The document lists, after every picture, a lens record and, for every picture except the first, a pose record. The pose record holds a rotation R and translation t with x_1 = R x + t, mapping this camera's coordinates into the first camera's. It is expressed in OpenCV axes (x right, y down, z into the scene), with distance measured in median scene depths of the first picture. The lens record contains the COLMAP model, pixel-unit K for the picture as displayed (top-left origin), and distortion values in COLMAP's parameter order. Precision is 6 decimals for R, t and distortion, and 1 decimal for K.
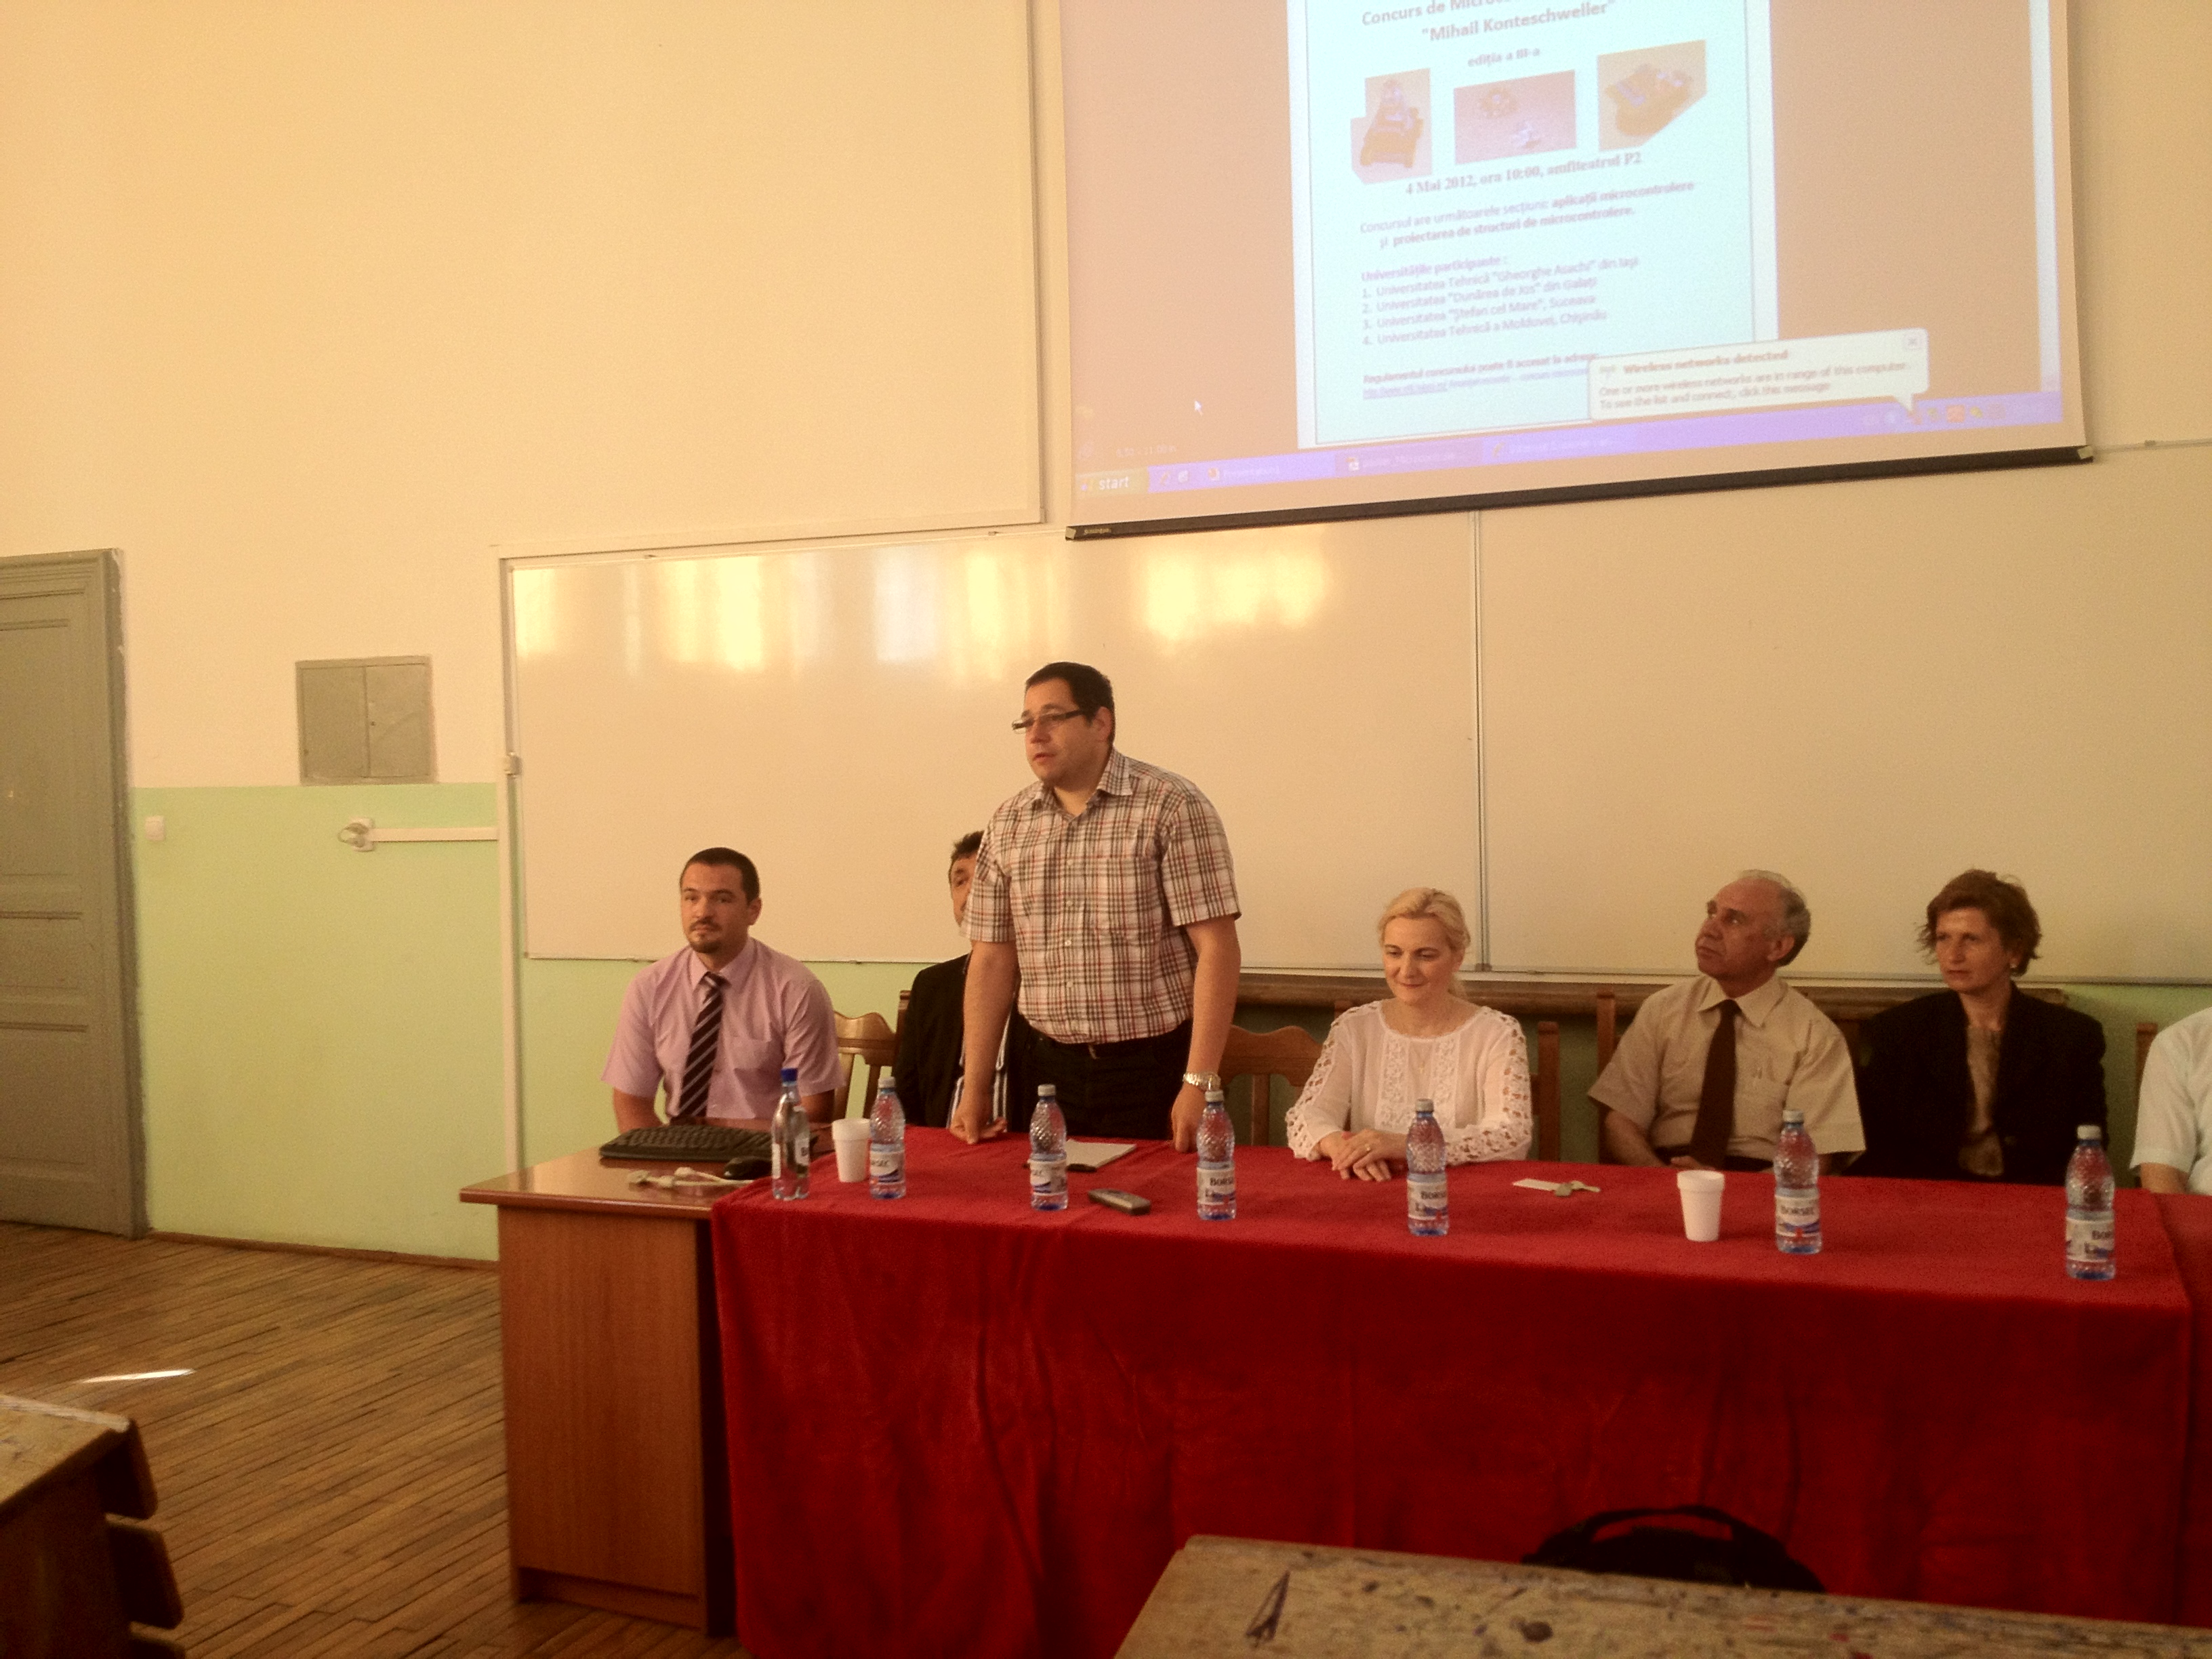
lens RADIAL K [[2065.7, 0, 1117.3], [0, 2065.7, 833.1], [0, 0, 1]] dist [0.195729, -0.487151]
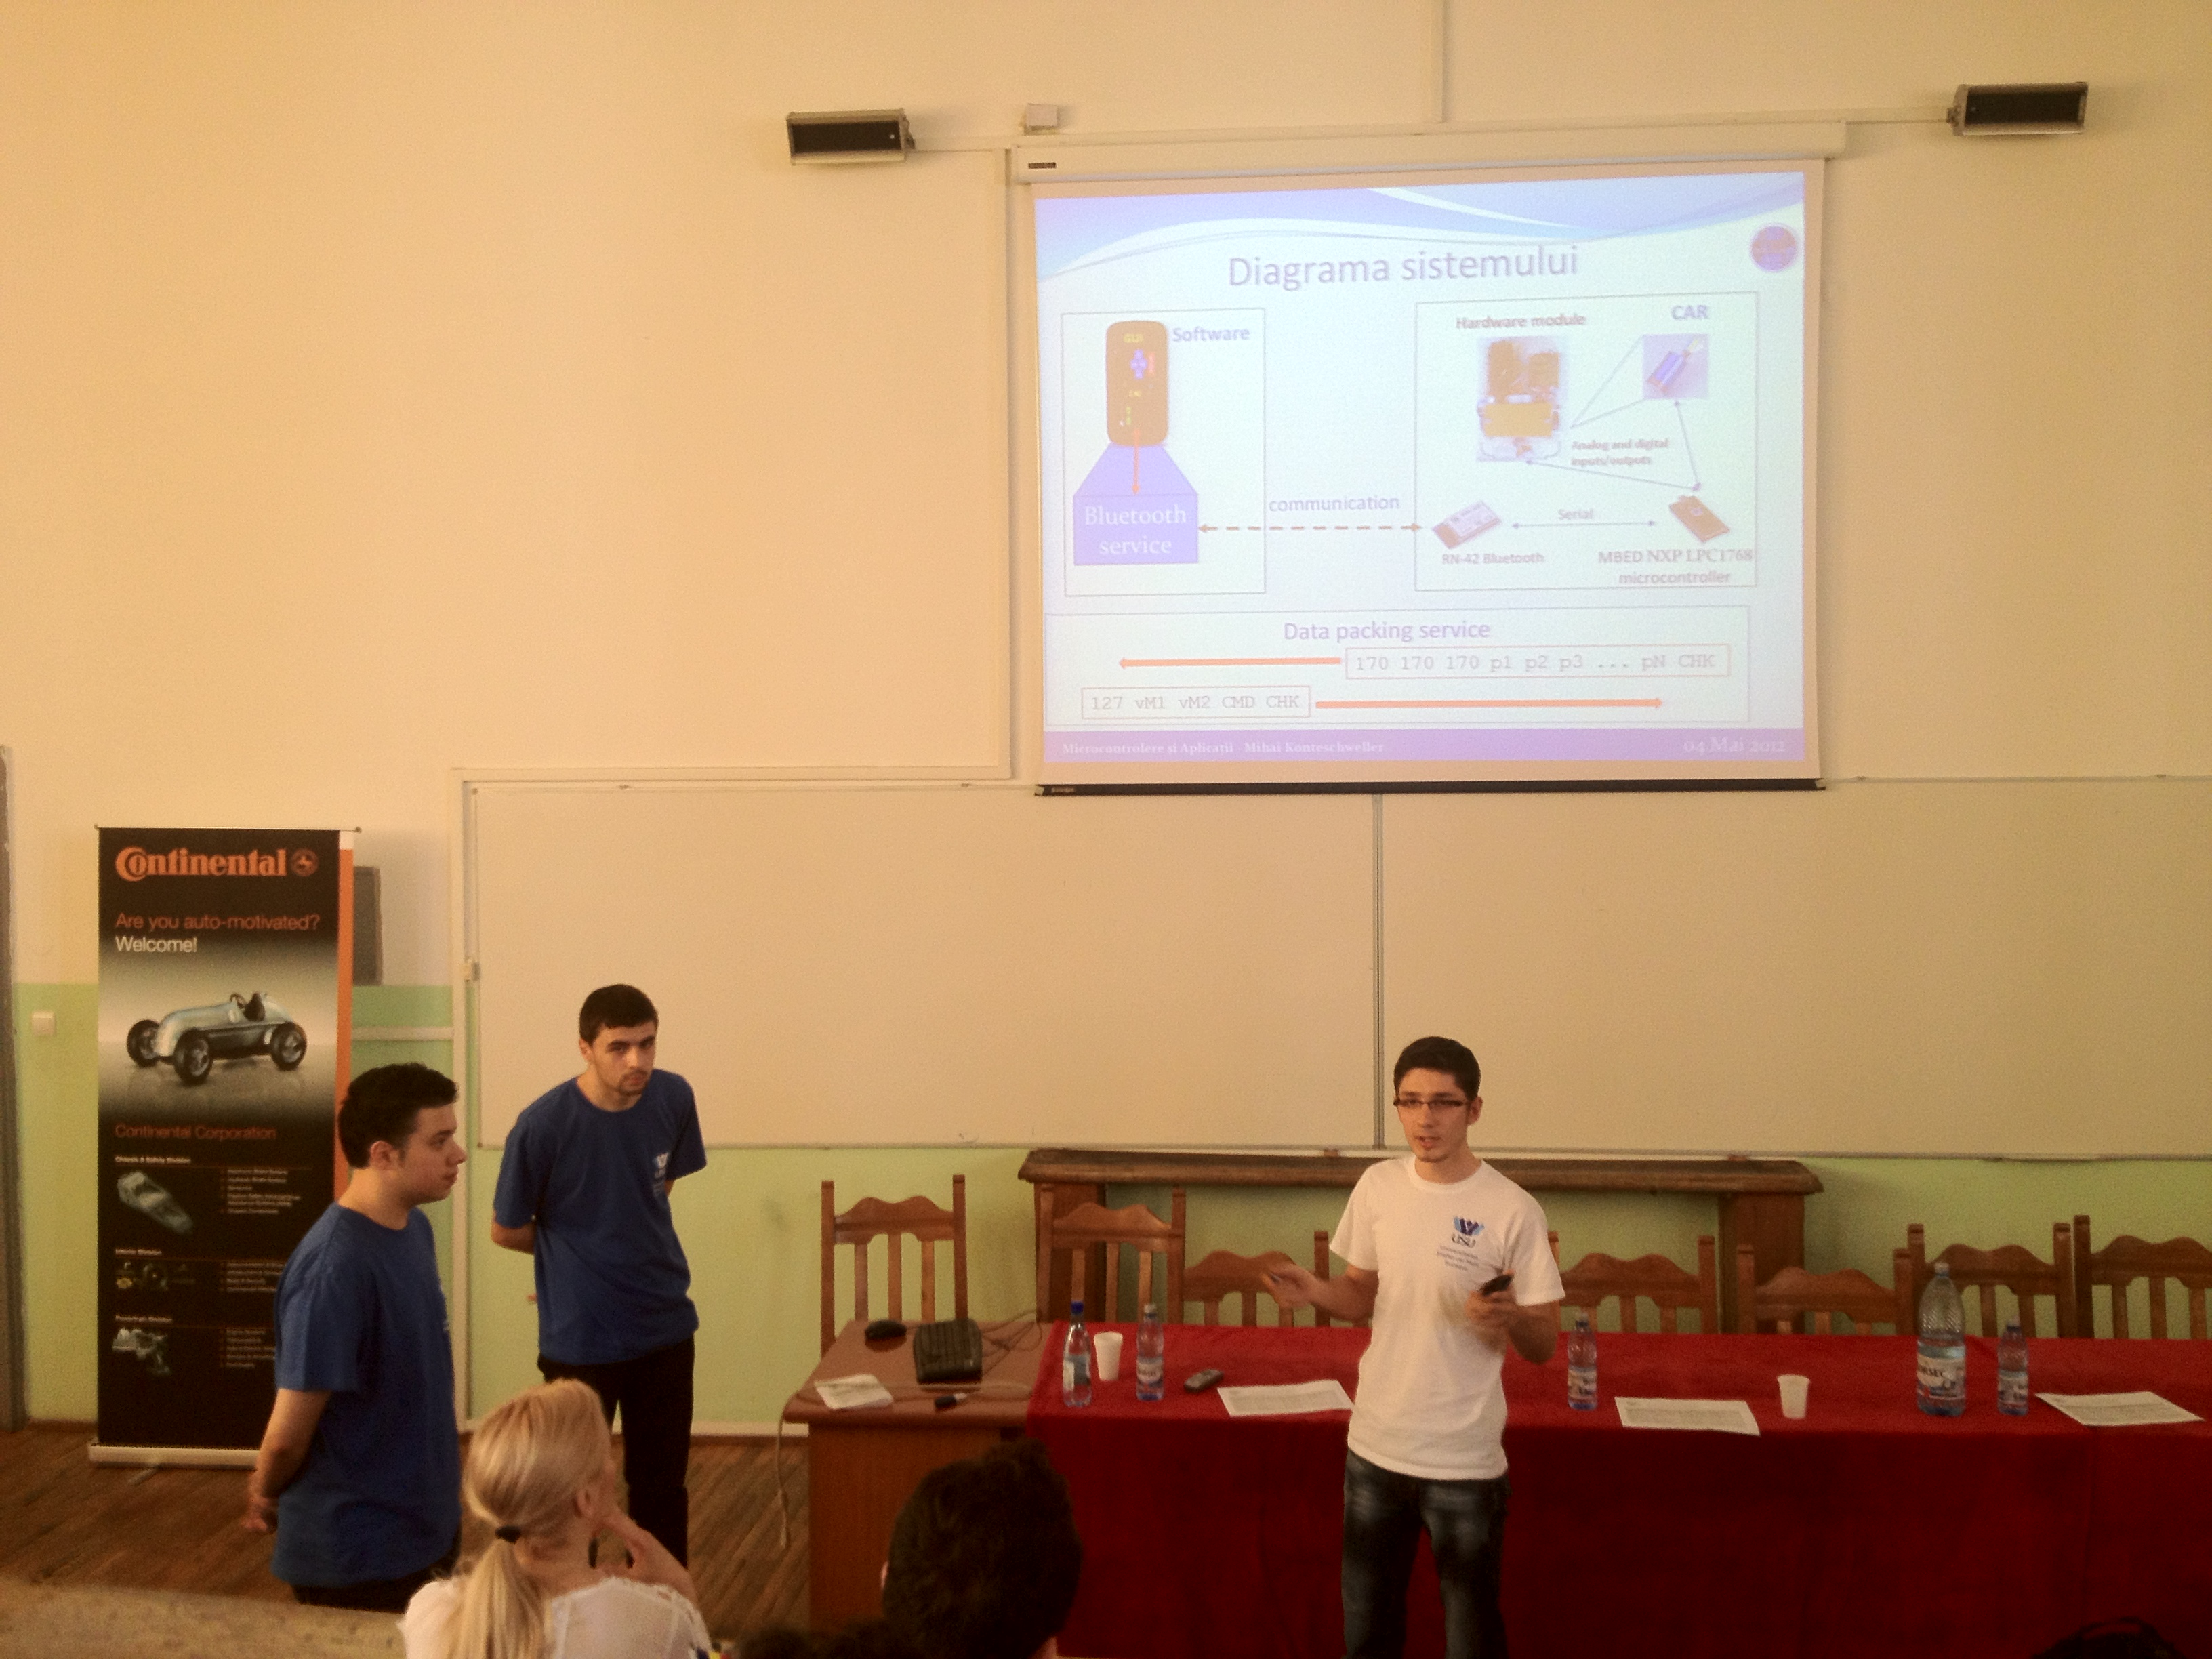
lens RADIAL K [[2066.4, 0, 1113.1], [0, 2066.4, 828.7], [0, 0, 1]] dist [0.181556, -0.416251]
pose [[0.946936, 0.007759, 0.321327, -0.410483], [-0.005787, 0.999958, -0.007091, -0.126814], [-0.321369, 0.004855, 0.946942, -0.170188]]
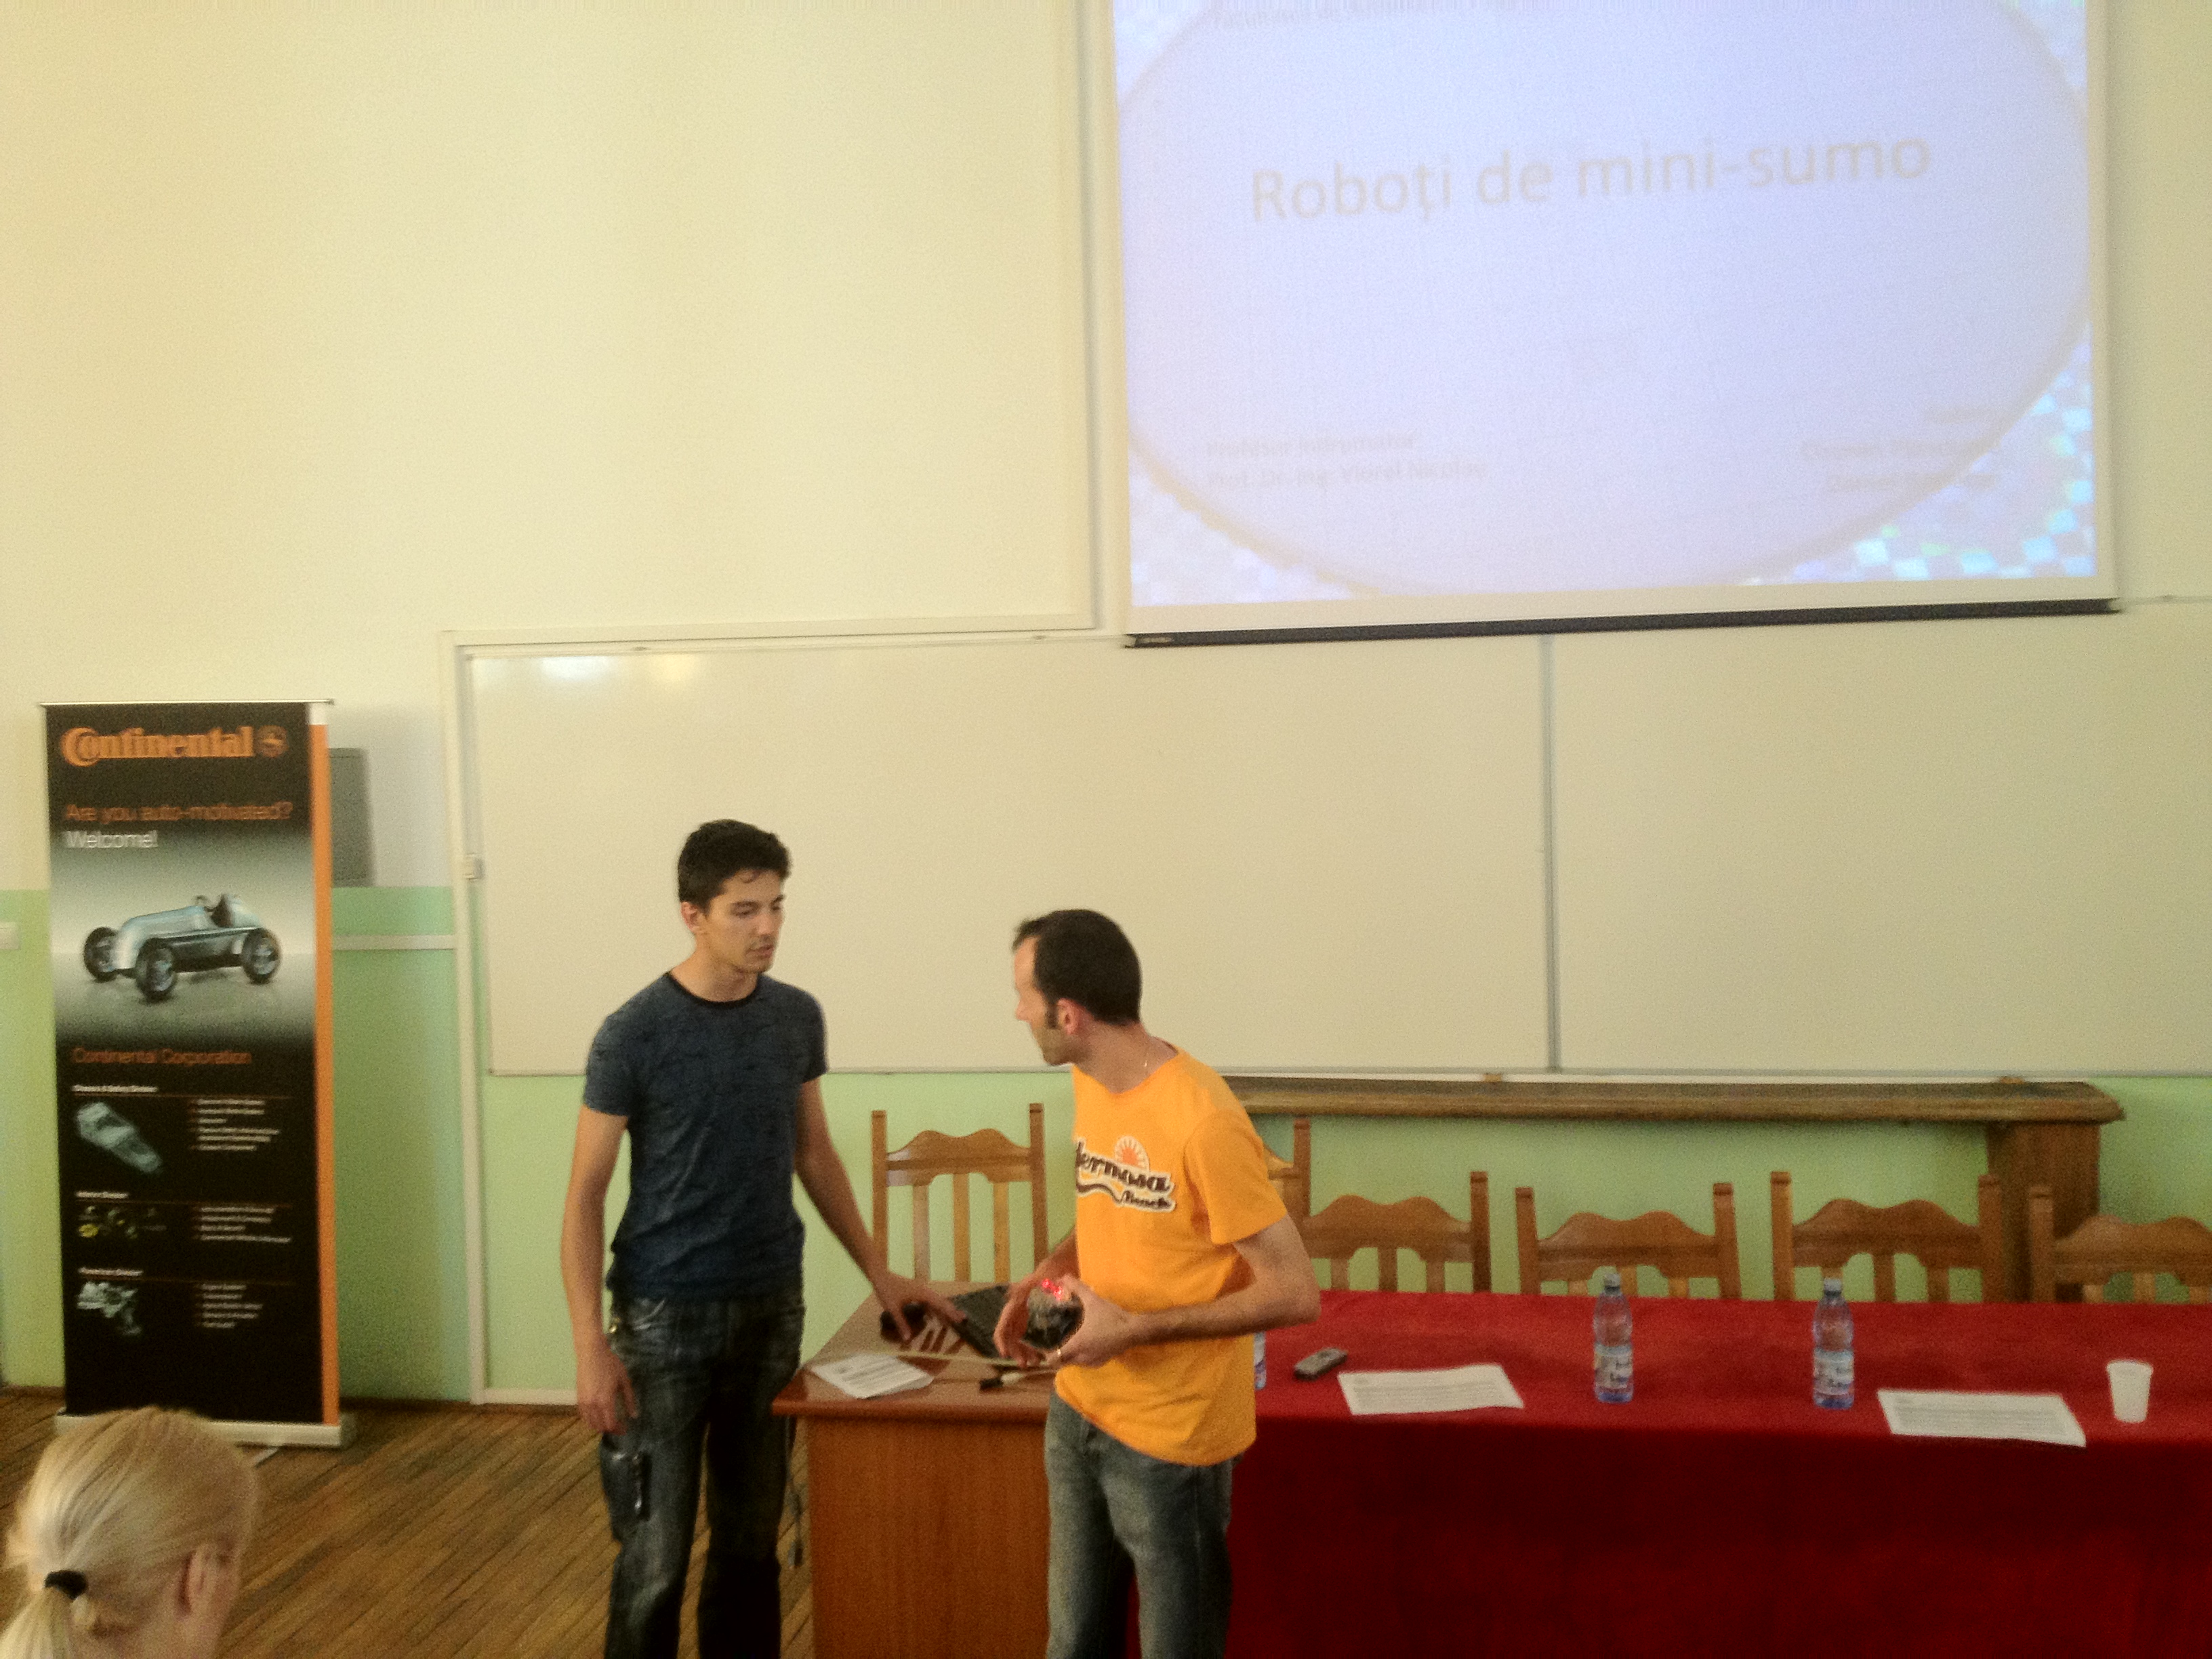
lens RADIAL K [[2070.4, 0, 1106.6], [0, 2070.4, 840.7], [0, 0, 1]] dist [0.195874, -0.467079]
pose [[0.970402, -0.016301, 0.240944, -0.305645], [0.010580, 0.999631, 0.025017, -0.082129], [-0.241263, -0.021727, 0.970216, 0.039780]]
